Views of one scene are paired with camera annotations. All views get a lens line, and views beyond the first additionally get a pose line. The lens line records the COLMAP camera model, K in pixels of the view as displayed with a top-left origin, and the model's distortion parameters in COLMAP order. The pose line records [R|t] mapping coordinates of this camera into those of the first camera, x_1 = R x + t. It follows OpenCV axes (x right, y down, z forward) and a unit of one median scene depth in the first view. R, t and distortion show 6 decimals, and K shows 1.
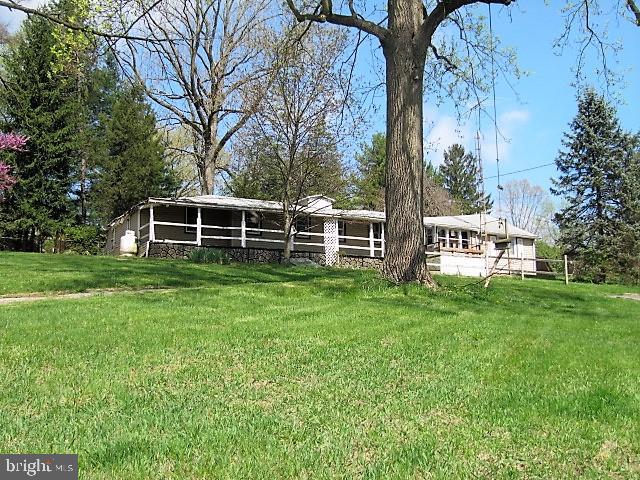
lens RADIAL K [[721.1, 0, 321.7], [0, 721.1, 240.6], [0, 0, 1]] dist [-0.208393, 0.000000]
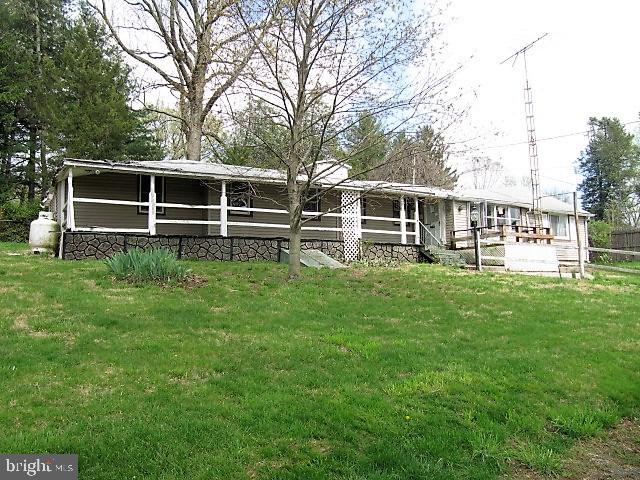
lens RADIAL K [[517.9, 0, 317.8], [0, 517.9, 237.6], [0, 0, 1]] dist [-0.057760, 0.030151]
pose [[0.999617, -0.002916, 0.027518, -0.032549], [0.001217, 0.998103, 0.061556, -0.016667], [-0.027645, -0.061499, 0.997724, 0.474295]]
